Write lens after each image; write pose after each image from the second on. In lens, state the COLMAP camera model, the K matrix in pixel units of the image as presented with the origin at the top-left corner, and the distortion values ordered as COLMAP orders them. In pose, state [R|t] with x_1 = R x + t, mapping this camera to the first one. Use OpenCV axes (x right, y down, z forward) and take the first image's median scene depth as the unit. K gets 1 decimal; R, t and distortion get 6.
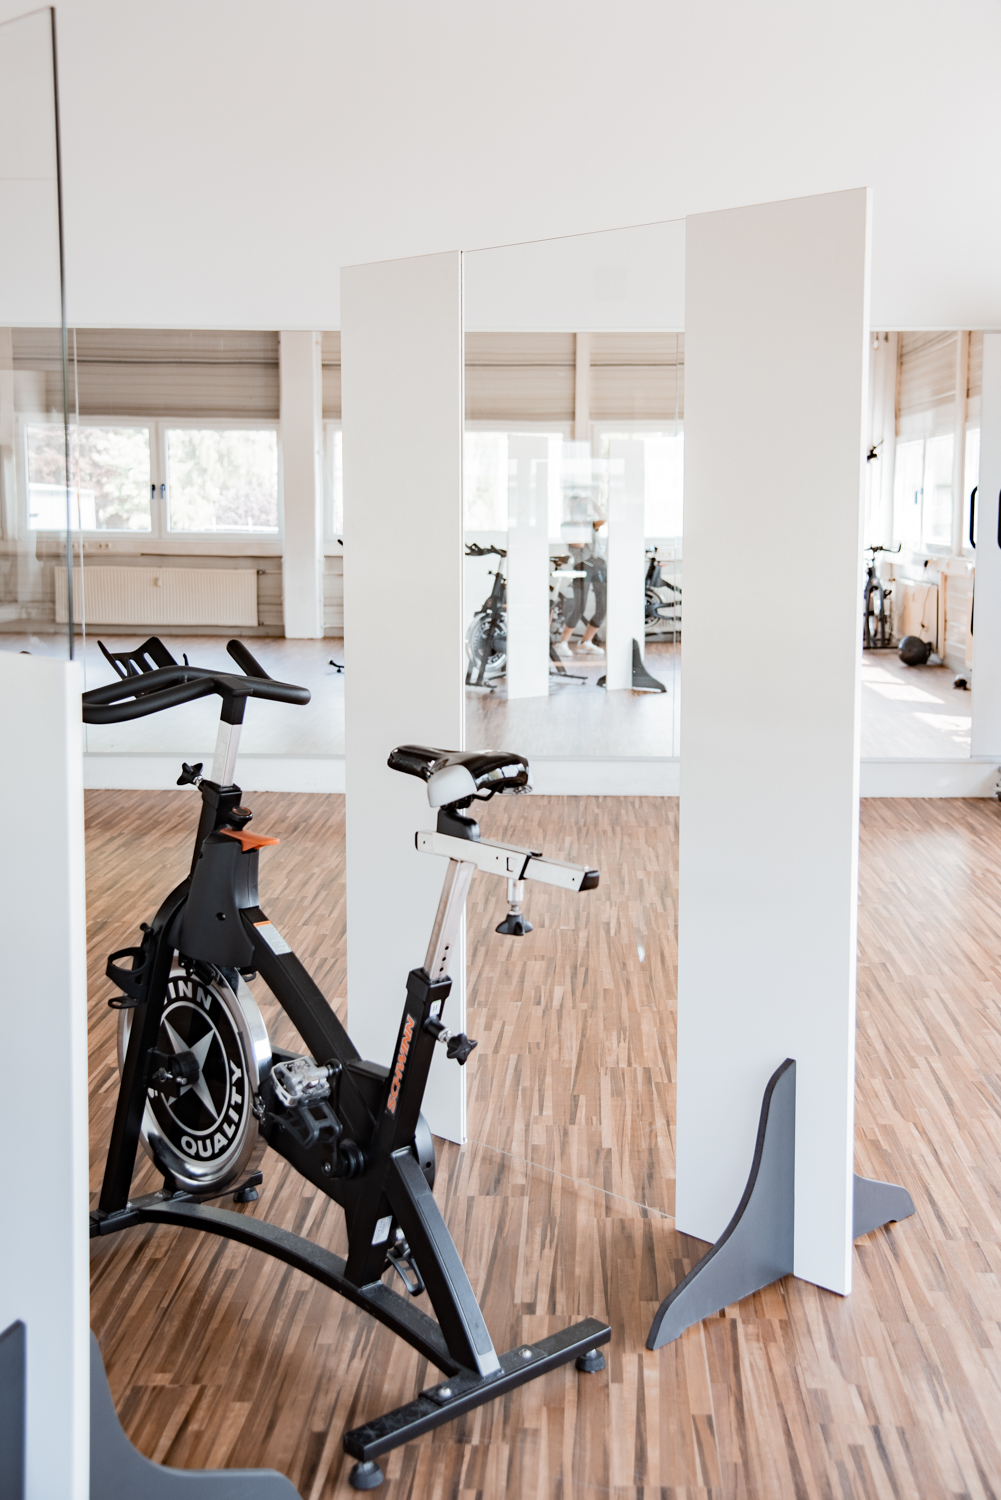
lens RADIAL K [[1728.0, 0, 500.5], [0, 1728.0, 750.0], [0, 0, 1]] dist [0.087878, 0.022876]
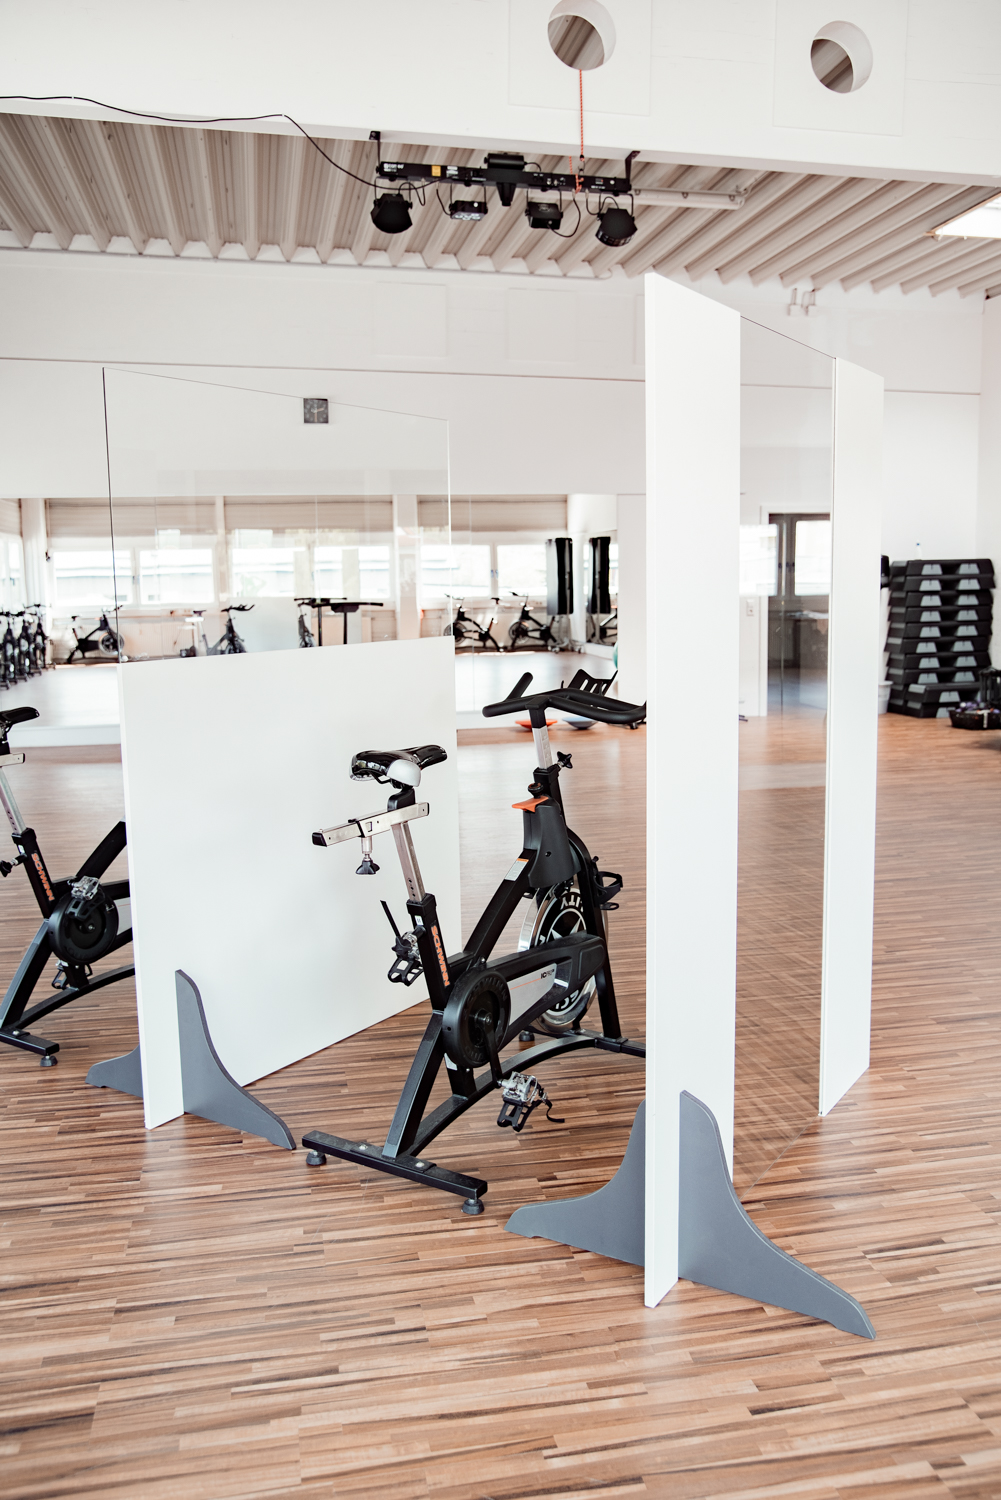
lens RADIAL K [[1175.5, 0, 500.5], [0, 1175.5, 750.0], [0, 0, 1]] dist [-0.063244, -0.002355]
pose [[0.239914, 0.120642, -0.963269, 0.850942], [-0.121621, 0.988166, 0.093469, -0.092838], [0.963146, 0.094729, 0.251747, 0.708412]]
